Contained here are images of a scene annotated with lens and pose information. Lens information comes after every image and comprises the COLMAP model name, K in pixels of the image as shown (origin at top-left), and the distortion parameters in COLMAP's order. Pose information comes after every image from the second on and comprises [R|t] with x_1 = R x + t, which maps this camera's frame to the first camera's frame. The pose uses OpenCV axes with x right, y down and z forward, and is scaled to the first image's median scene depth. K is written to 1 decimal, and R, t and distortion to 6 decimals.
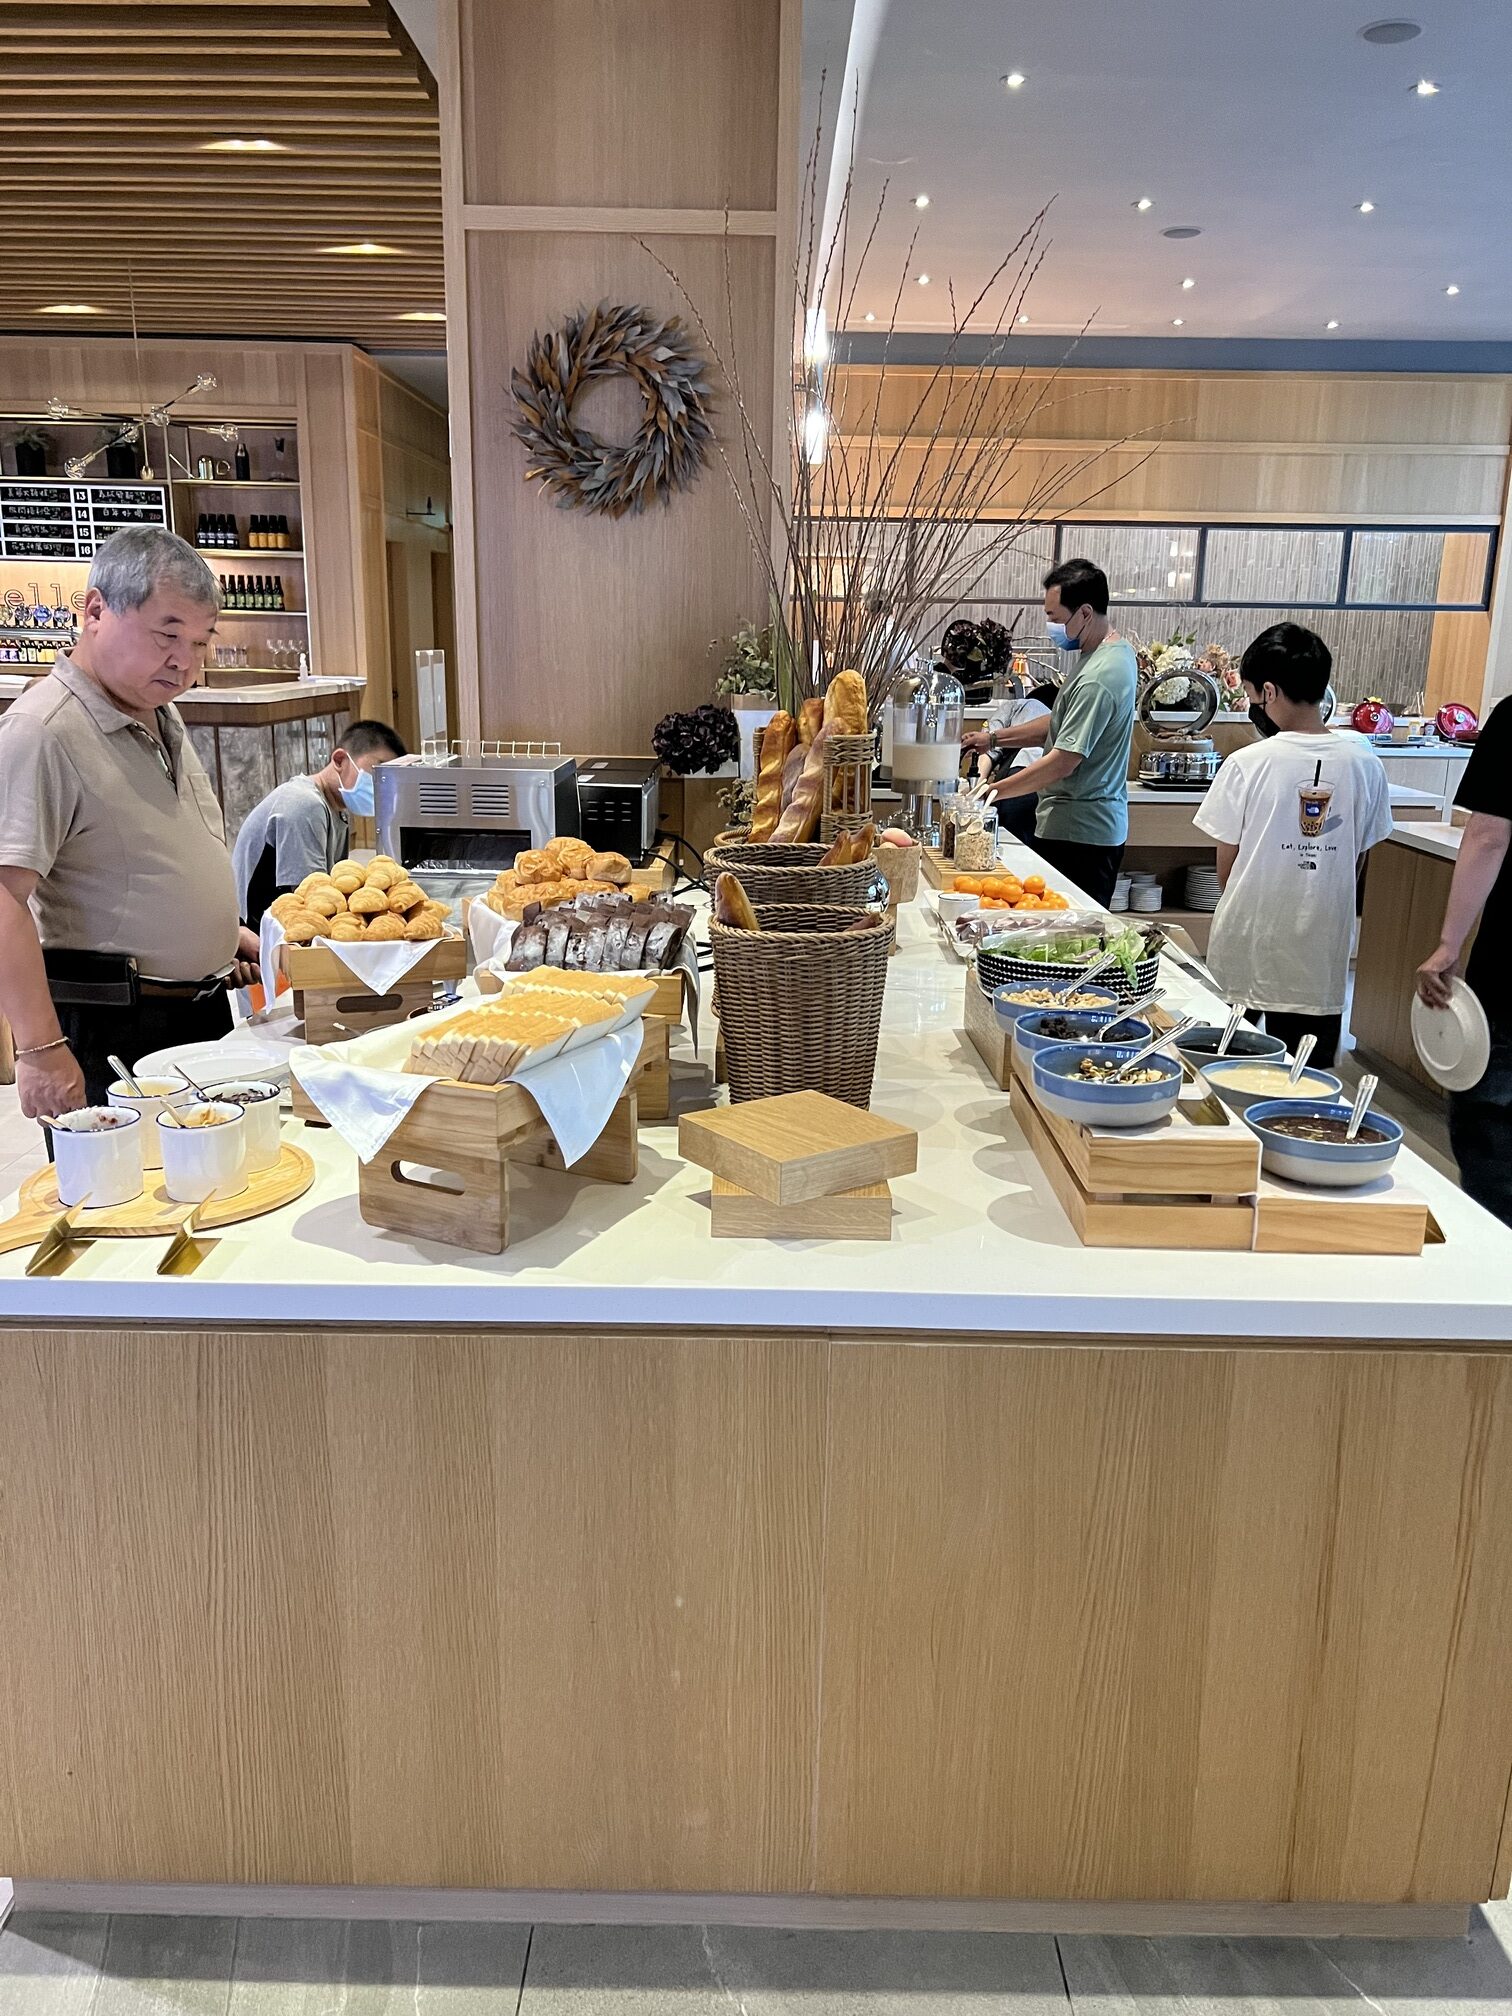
lens RADIAL K [[1530.1, 0, 756.2], [0, 1530.1, 1009.5], [0, 0, 1]] dist [0.019273, -0.030659]
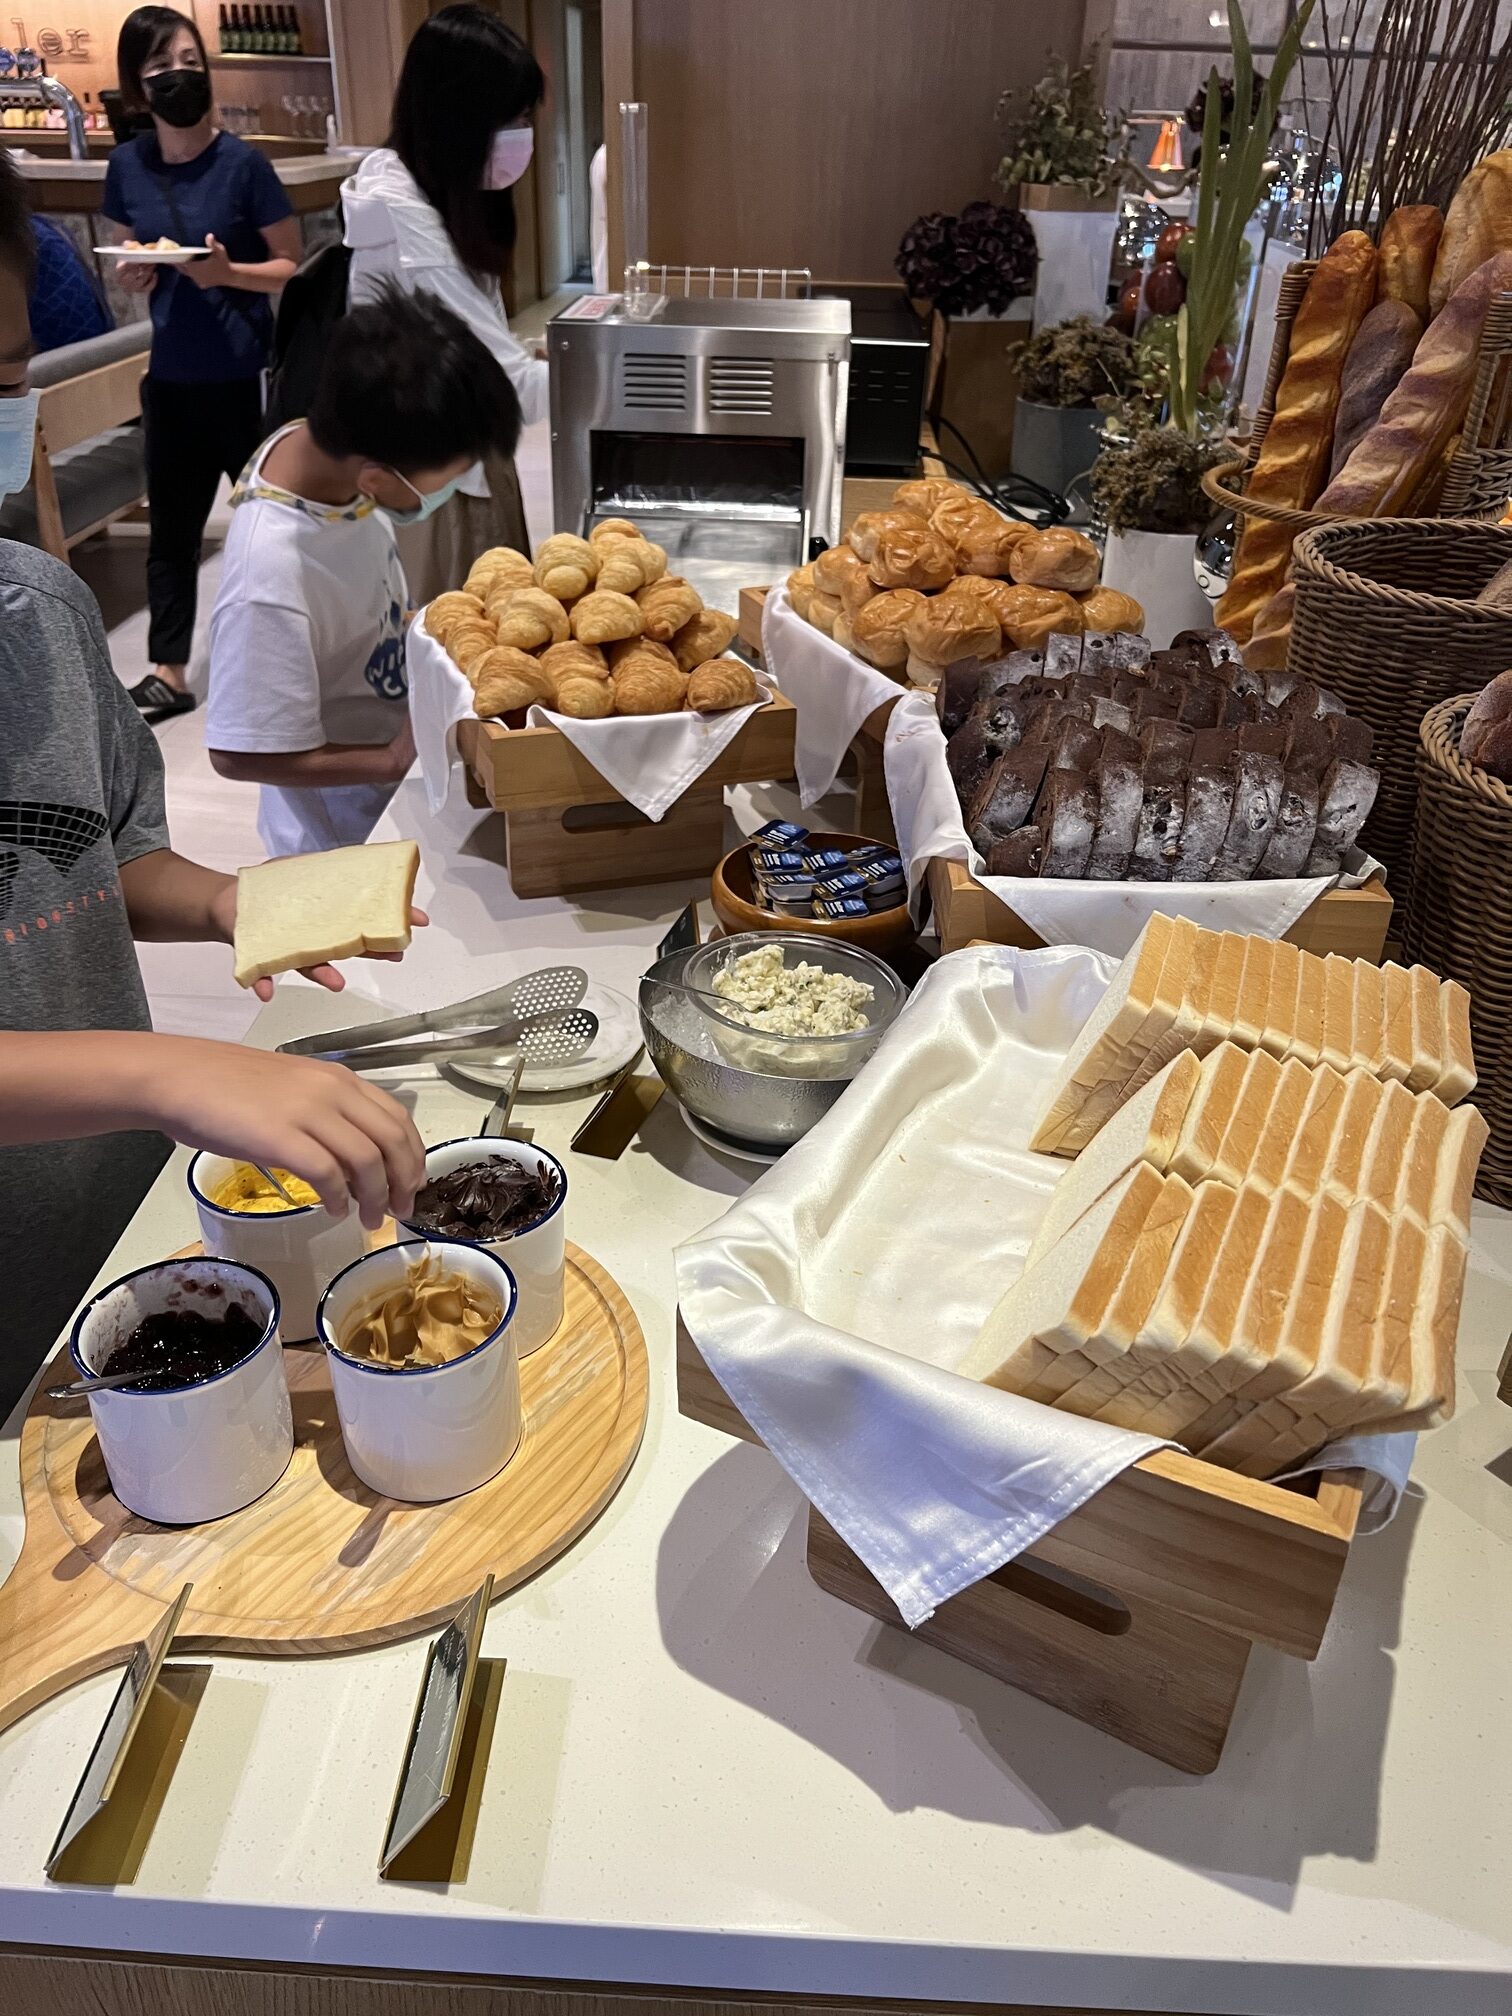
lens RADIAL K [[1530.1, 0, 748.9], [0, 1530.1, 1011.3], [0, 0, 1]] dist [0.019273, -0.030659]
pose [[0.999362, 0.022888, -0.027436, -0.171747], [-0.013839, 0.955902, 0.293359, -0.090562], [0.032940, -0.292792, 0.955608, 0.410259]]
